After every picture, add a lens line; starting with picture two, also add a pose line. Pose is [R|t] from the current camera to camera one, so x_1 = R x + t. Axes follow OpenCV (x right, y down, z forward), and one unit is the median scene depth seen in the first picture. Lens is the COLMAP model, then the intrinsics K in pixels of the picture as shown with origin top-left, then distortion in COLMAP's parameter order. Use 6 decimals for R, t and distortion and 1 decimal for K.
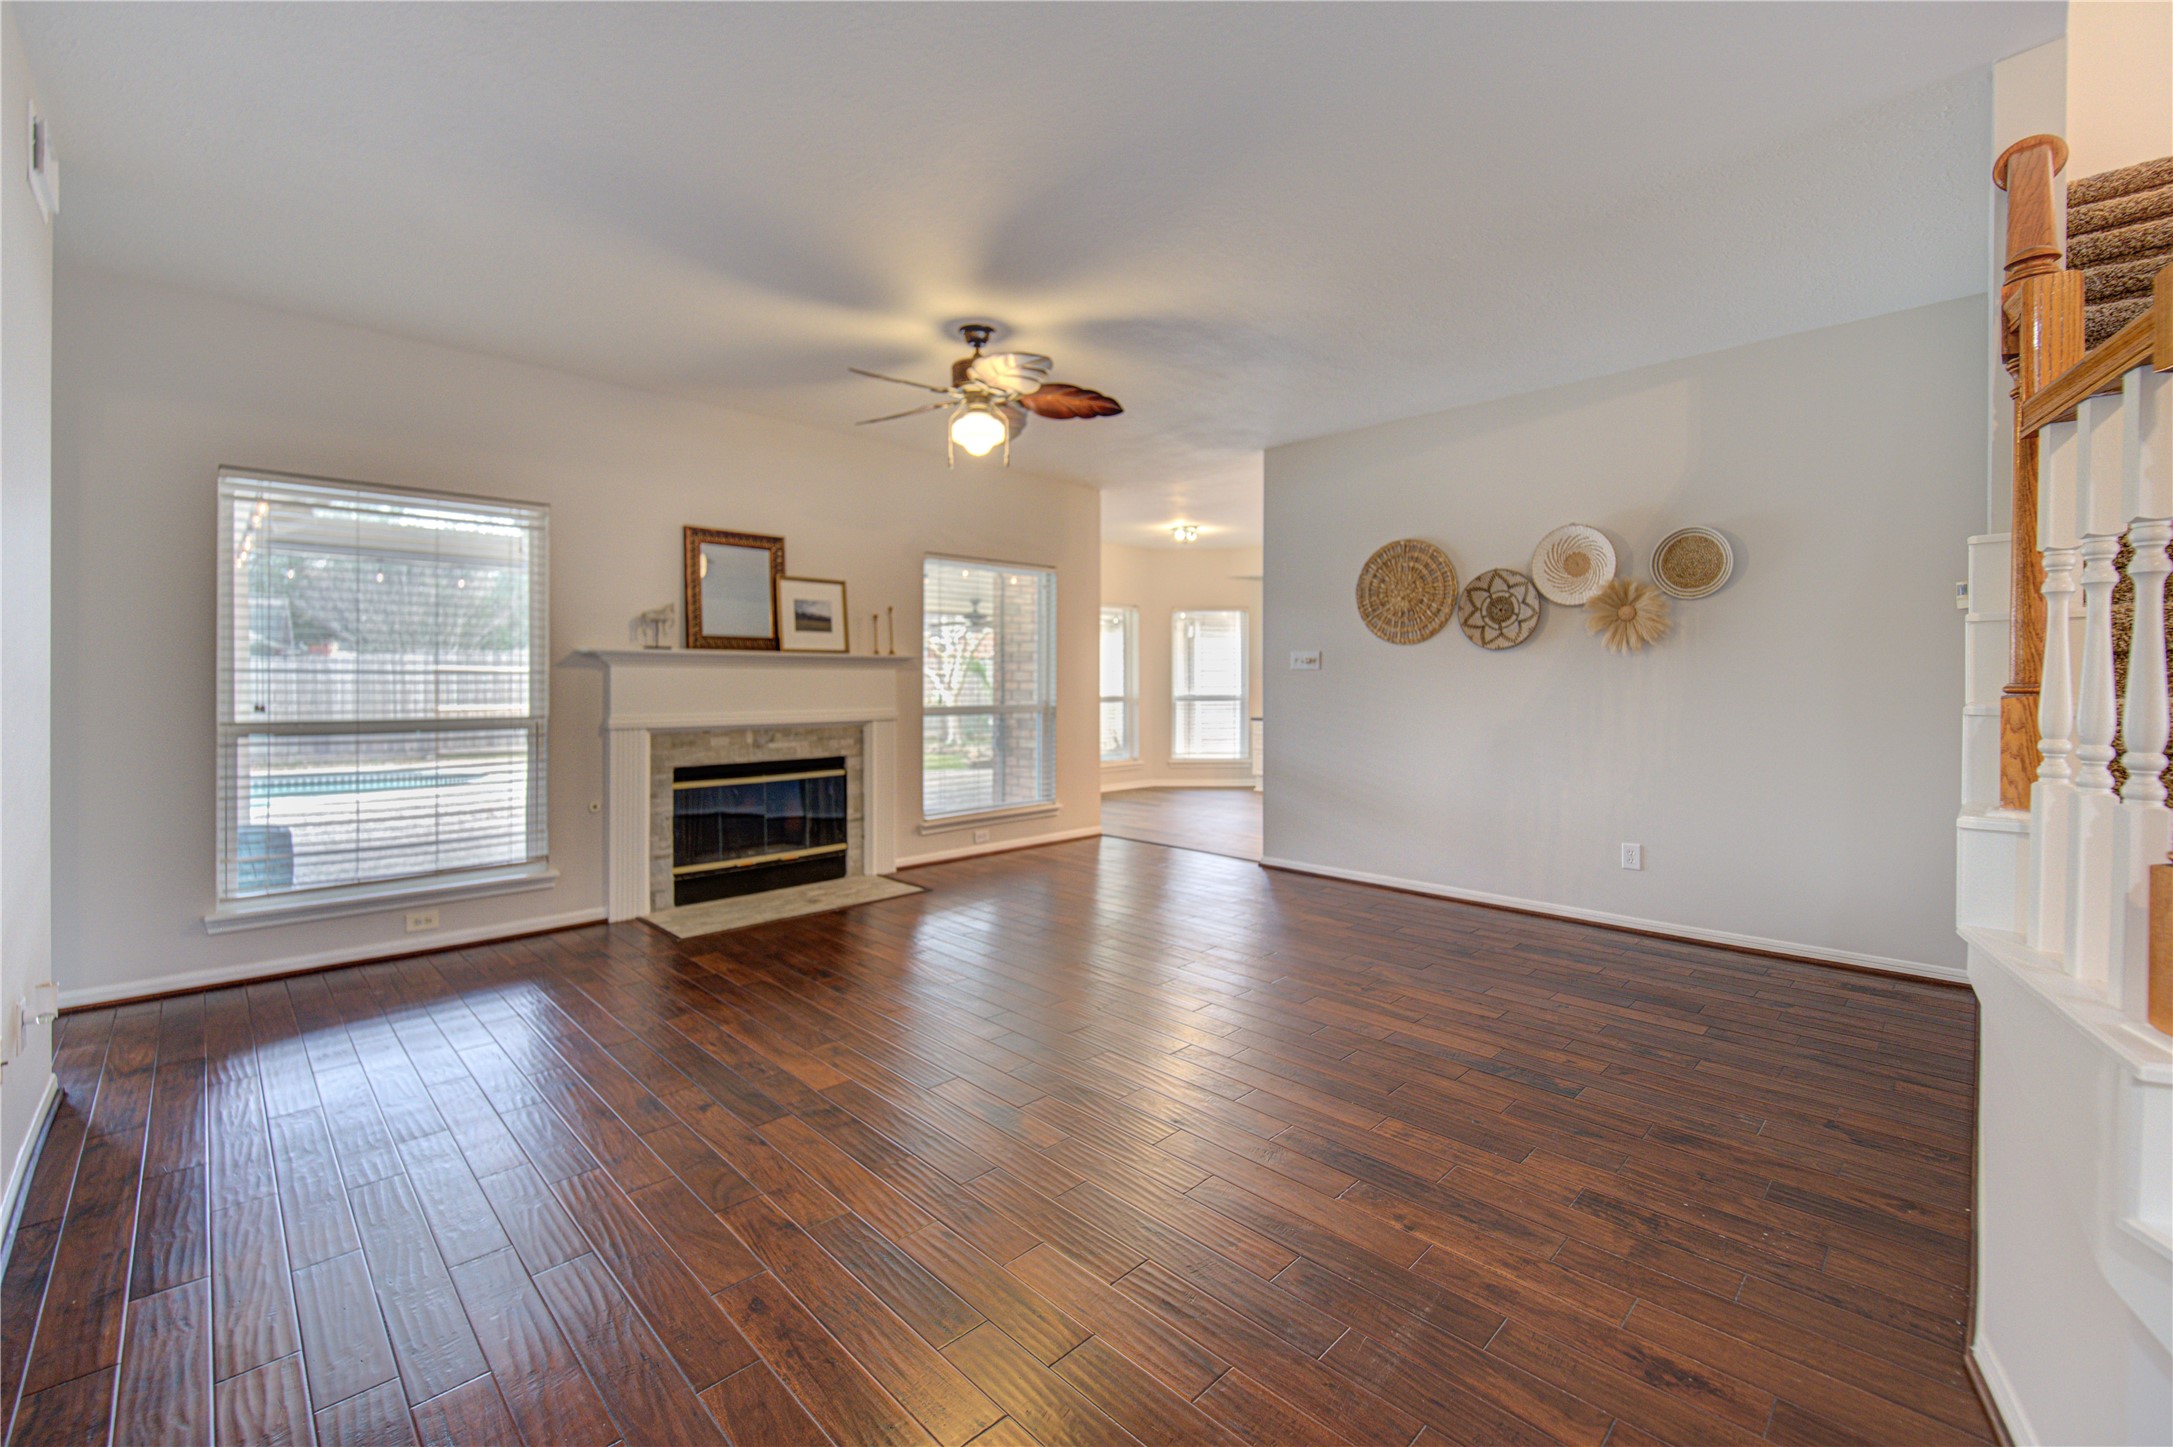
lens RADIAL K [[906.7, 0, 1076.4], [0, 906.7, 682.2], [0, 0, 1]] dist [-0.000734, -0.000455]
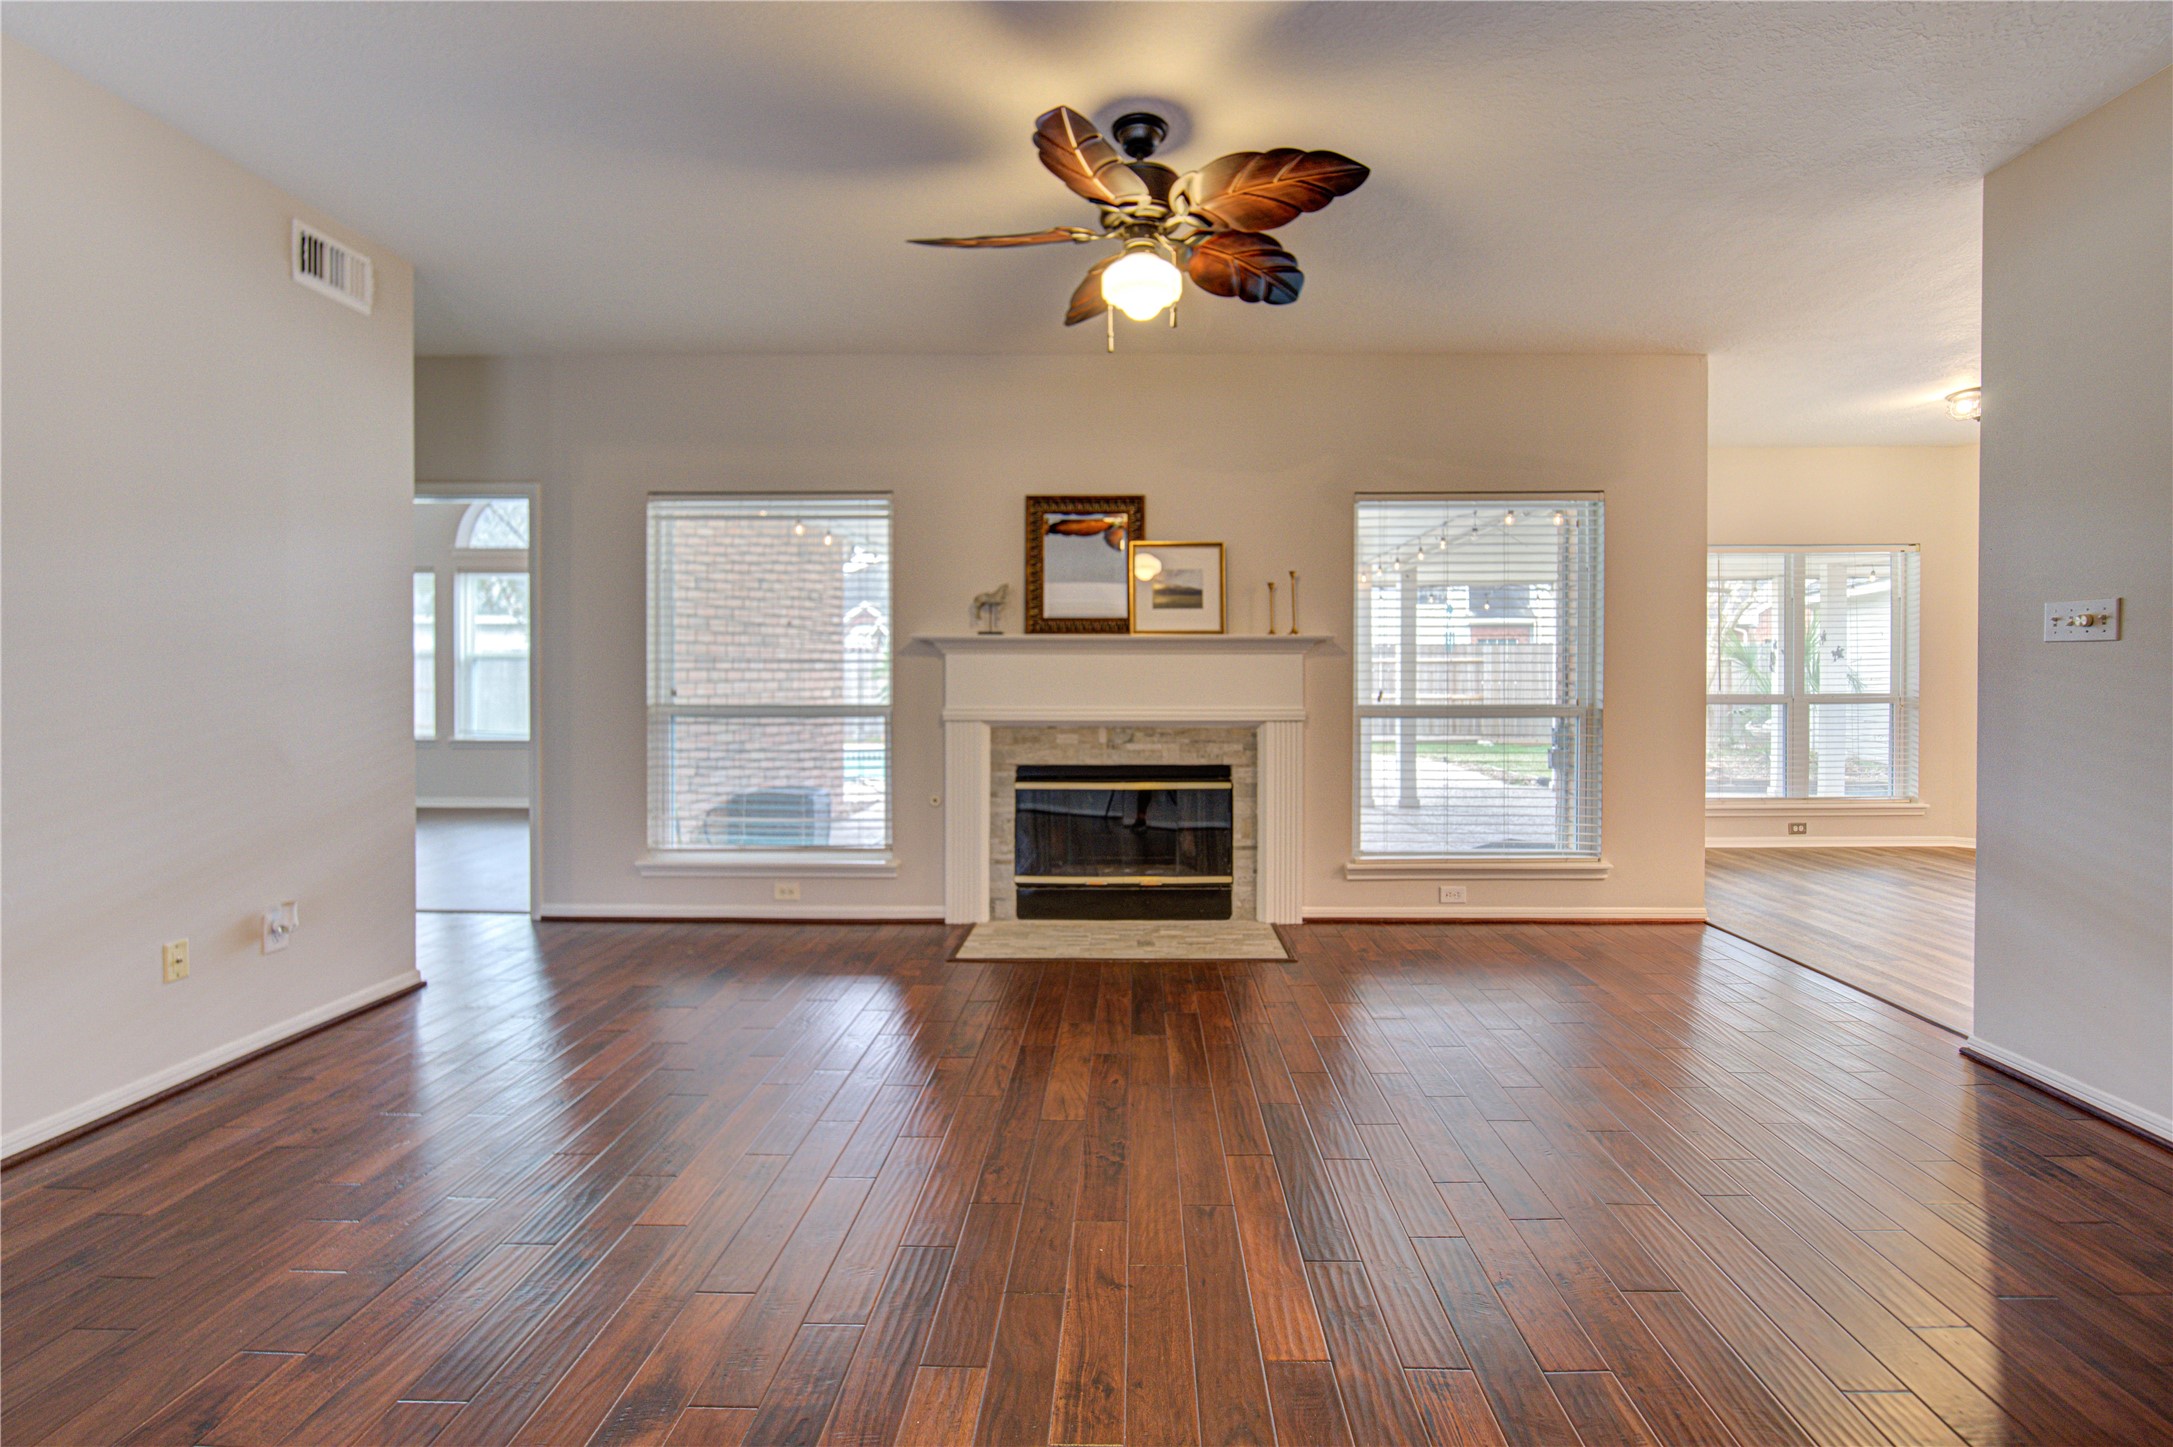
lens RADIAL K [[934.3, 0, 1116.2], [0, 934.3, 681.2], [0, 0, 1]] dist [0.000592, -0.000052]
pose [[0.703899, 0.006513, -0.710271, 0.273627], [-0.001478, 0.999969, 0.007705, 0.002748], [0.710299, -0.004373, 0.703887, 0.392879]]
